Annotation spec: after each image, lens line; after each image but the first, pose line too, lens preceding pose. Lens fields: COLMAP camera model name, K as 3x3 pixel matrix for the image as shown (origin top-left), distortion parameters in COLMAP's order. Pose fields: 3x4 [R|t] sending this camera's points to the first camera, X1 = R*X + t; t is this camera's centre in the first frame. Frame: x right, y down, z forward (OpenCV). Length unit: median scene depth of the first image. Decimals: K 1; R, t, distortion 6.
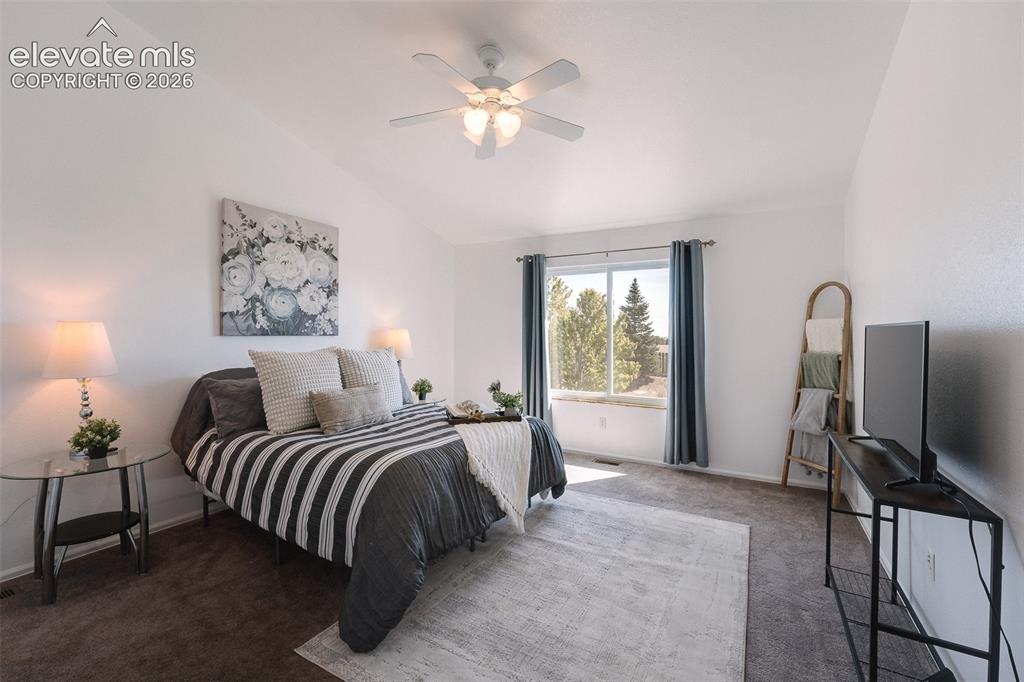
lens RADIAL K [[438.0, 0, 511.0], [0, 438.0, 335.1], [0, 0, 1]] dist [0.002288, -0.000209]
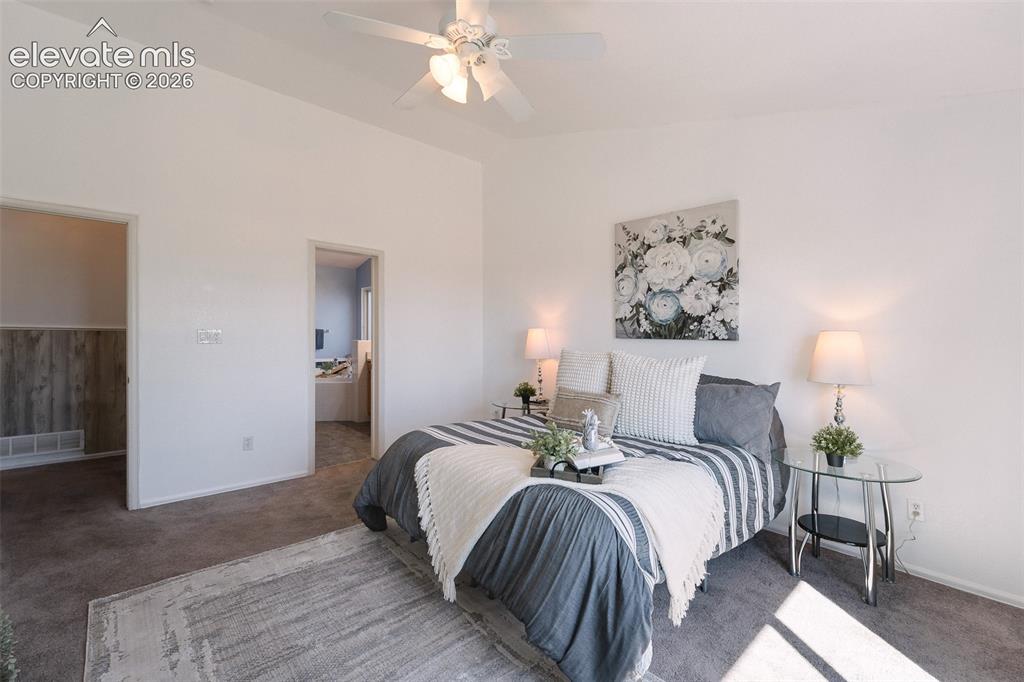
lens RADIAL K [[438.0, 0, 511.0], [0, 438.0, 335.1], [0, 0, 1]] dist [0.002288, -0.000209]
pose [[-0.307552, -0.013914, -0.951429, 0.510447], [-0.024901, 0.999668, -0.006570, 0.006760], [0.951205, 0.021671, -0.307797, 0.979113]]
